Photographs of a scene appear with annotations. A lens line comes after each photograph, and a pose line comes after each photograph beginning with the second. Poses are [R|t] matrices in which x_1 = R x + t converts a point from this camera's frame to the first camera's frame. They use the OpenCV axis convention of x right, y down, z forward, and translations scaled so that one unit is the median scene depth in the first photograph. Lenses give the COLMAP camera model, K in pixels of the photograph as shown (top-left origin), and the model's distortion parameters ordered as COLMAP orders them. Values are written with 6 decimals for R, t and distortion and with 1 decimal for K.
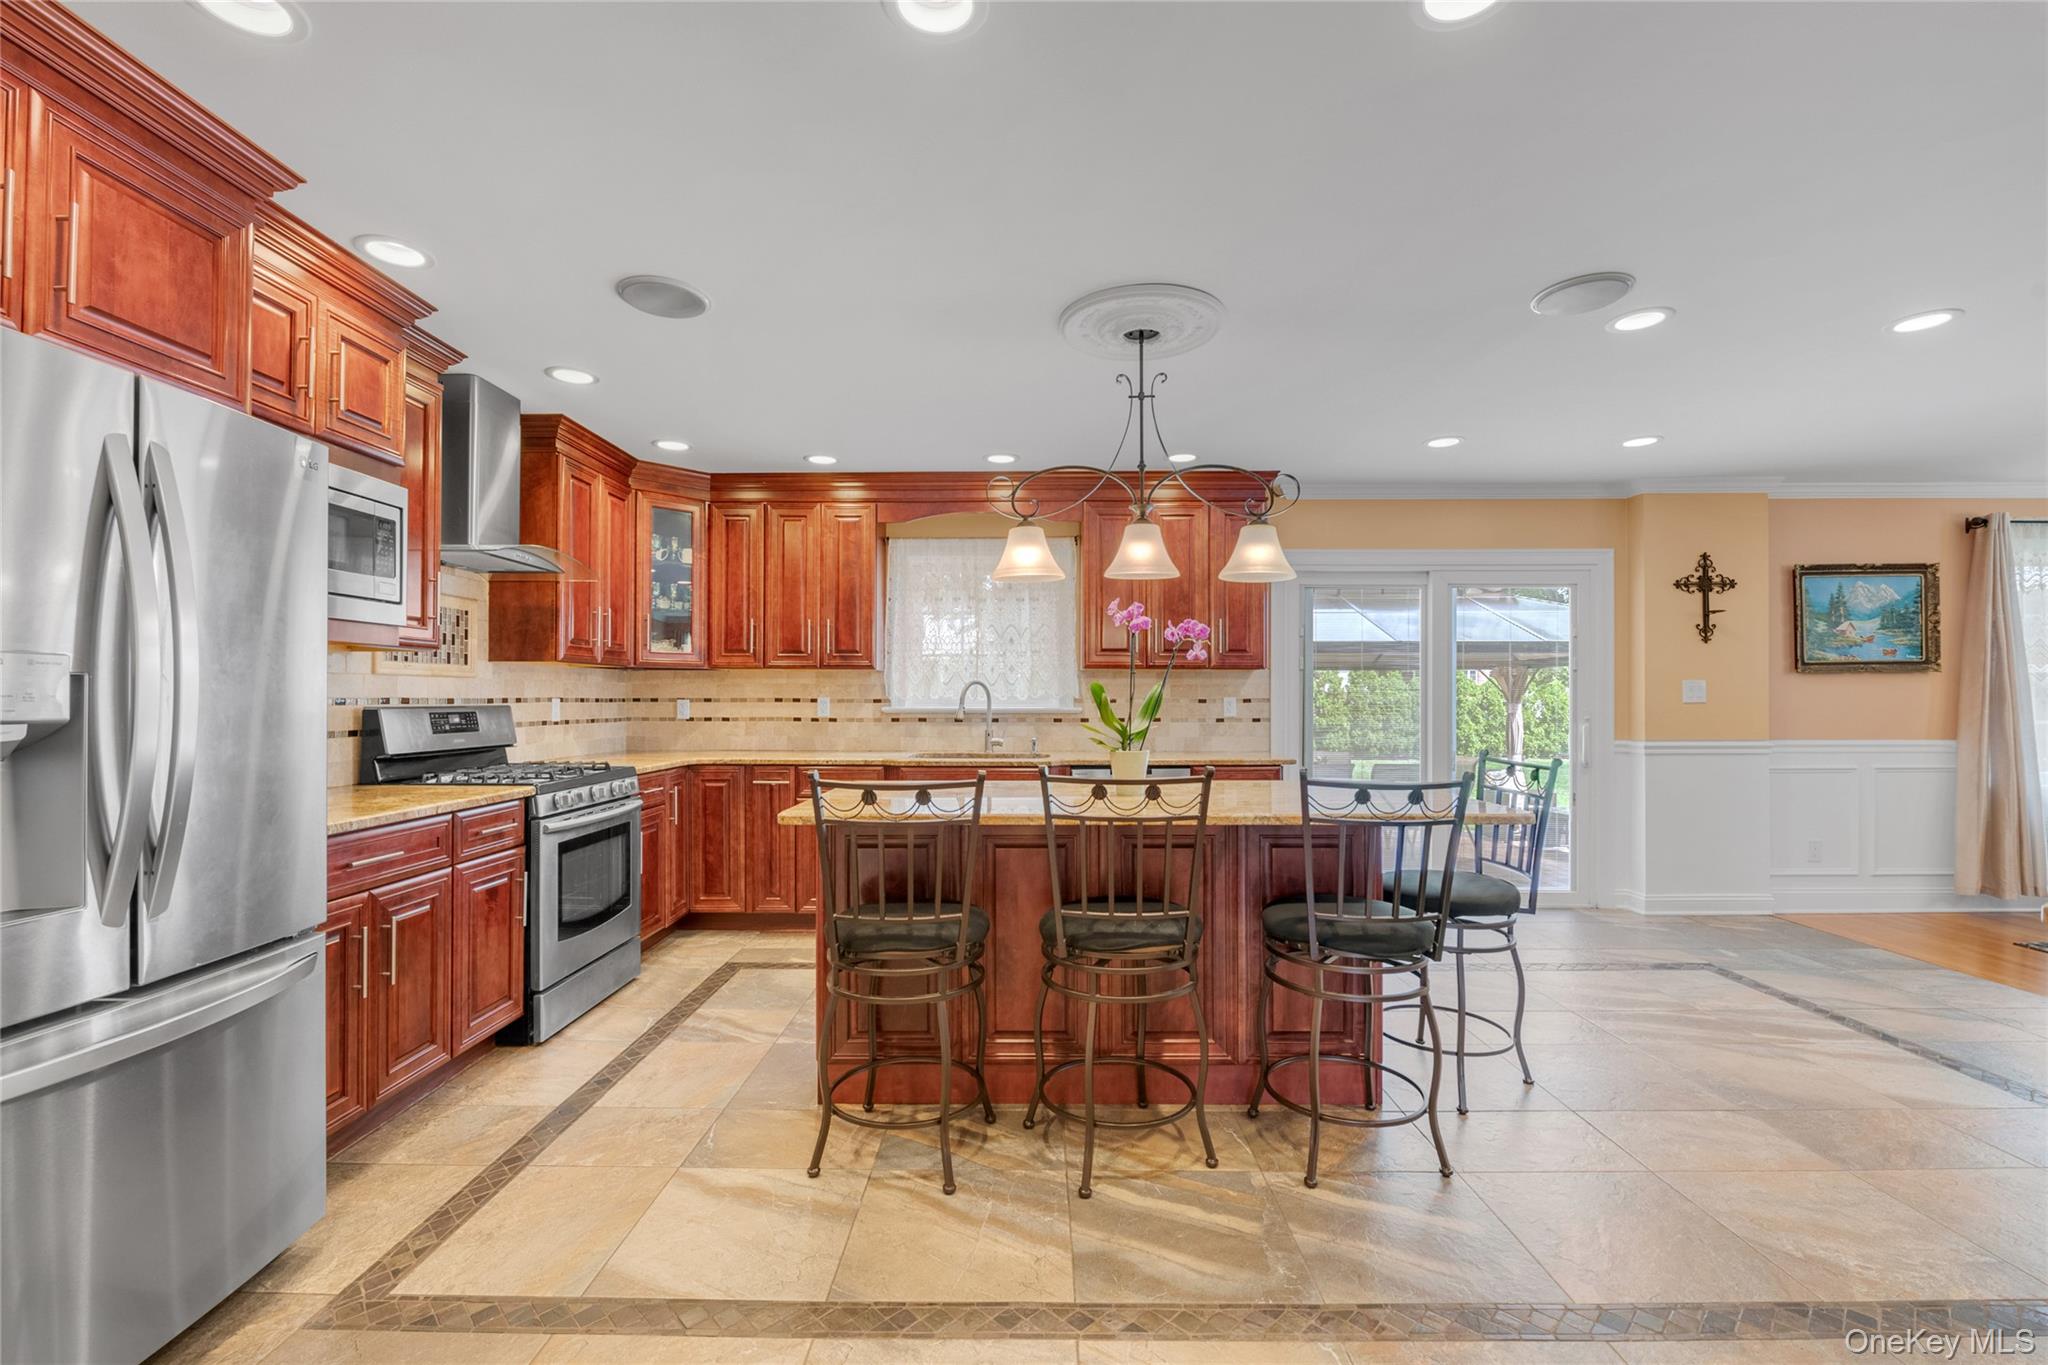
lens RADIAL K [[887.6, 0, 1029.6], [0, 887.6, 693.3], [0, 0, 1]] dist [-0.006822, 0.000030]
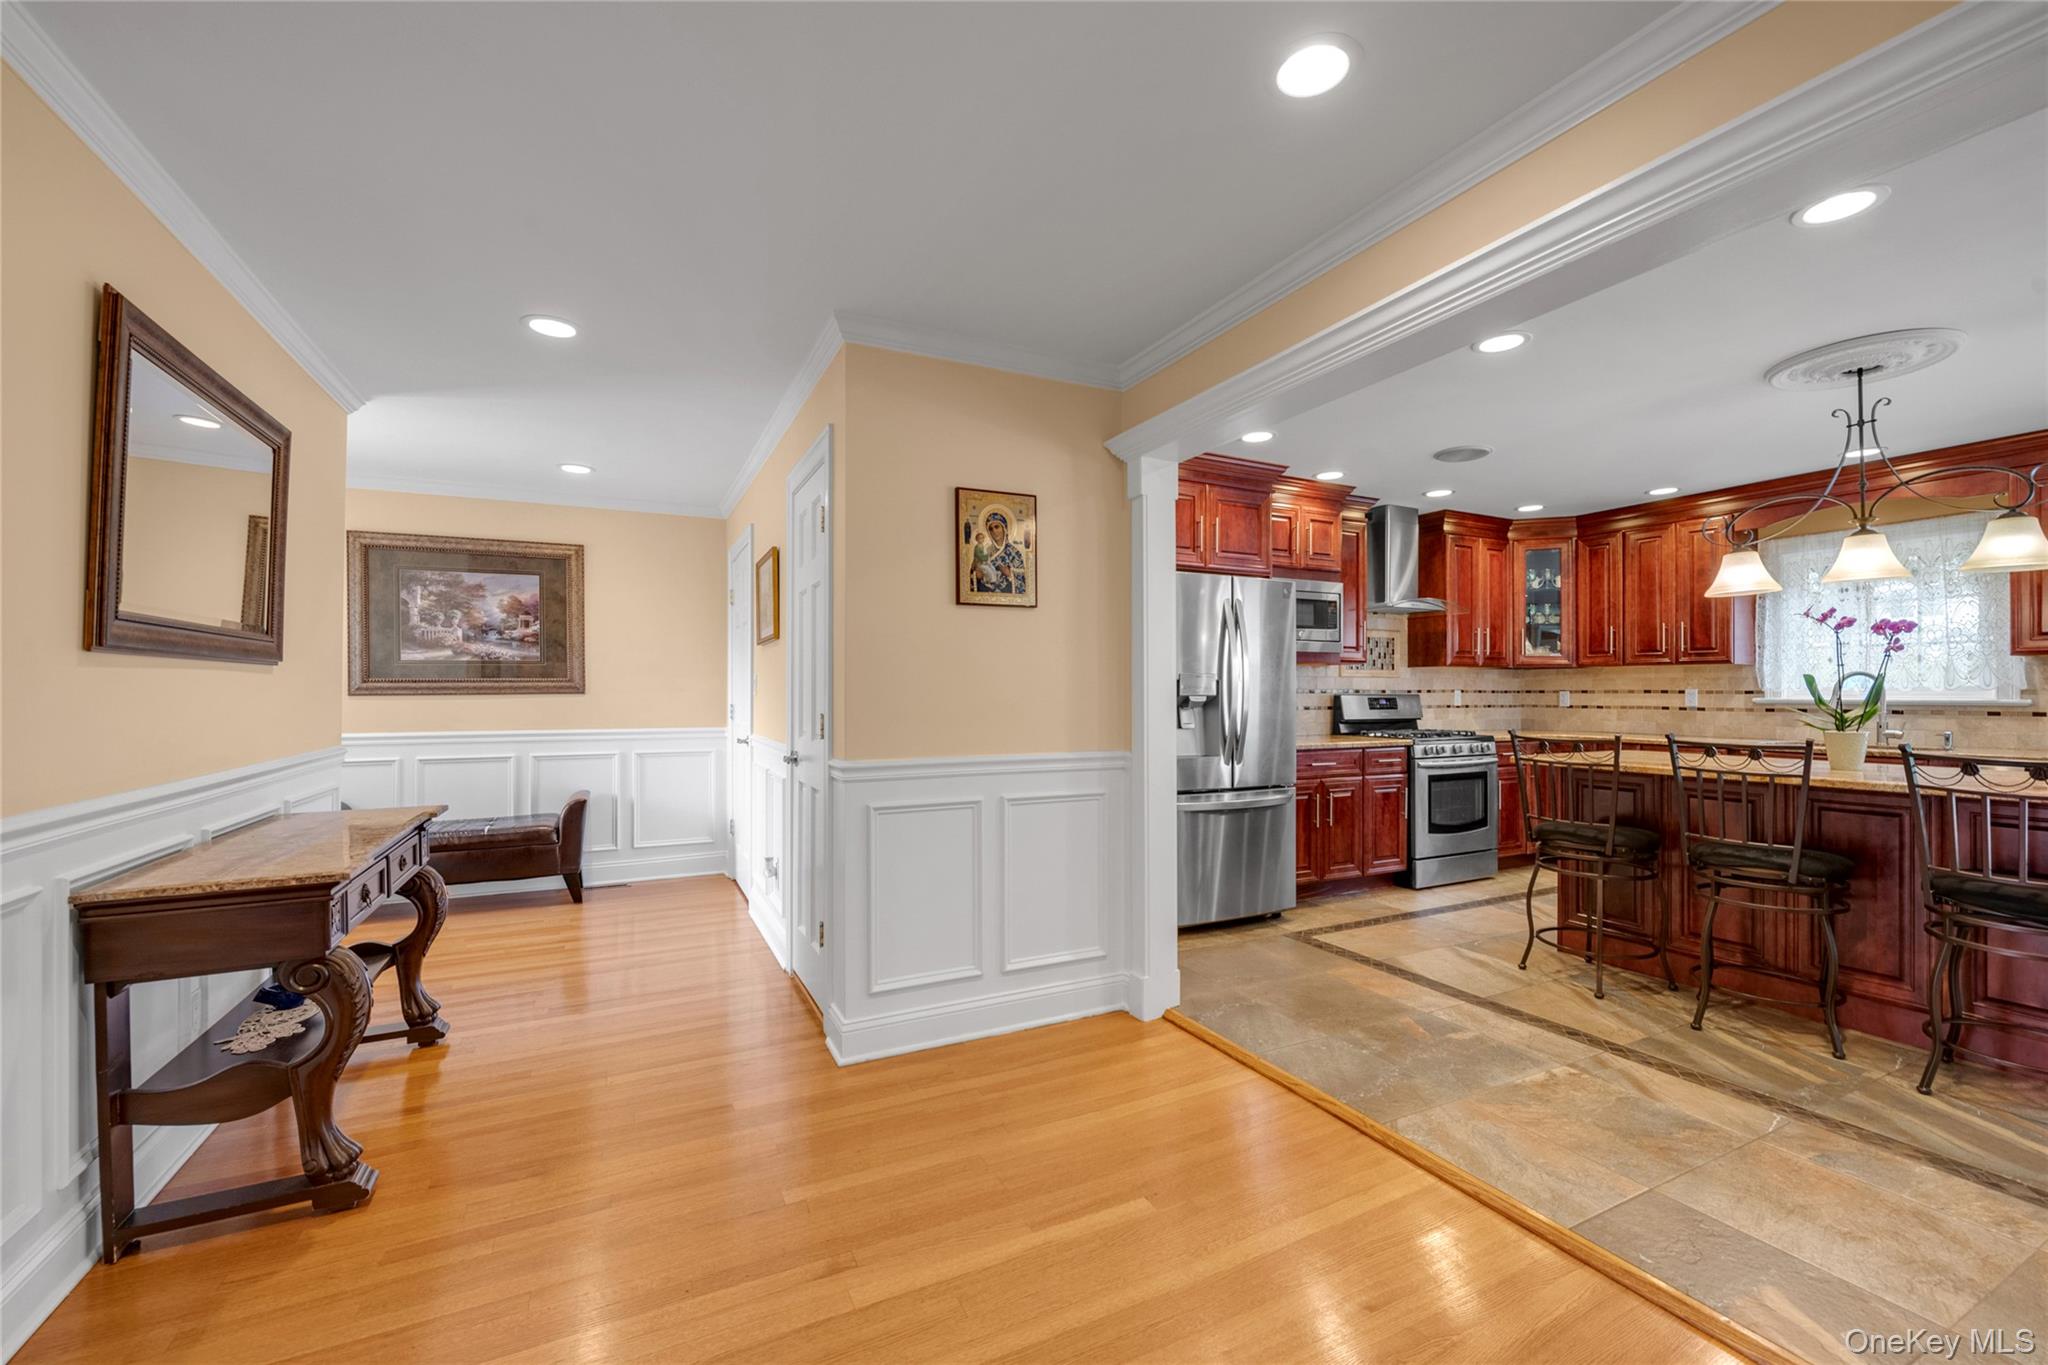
lens RADIAL K [[840.4, 0, 1025.4], [0, 840.4, 685.0], [0, 0, 1]] dist [-0.008535, 0.000235]
pose [[0.462035, -0.008131, -0.886824, 0.564445], [0.004121, 0.999967, -0.007022, 0.006021], [0.886852, -0.000410, 0.462053, -0.444703]]
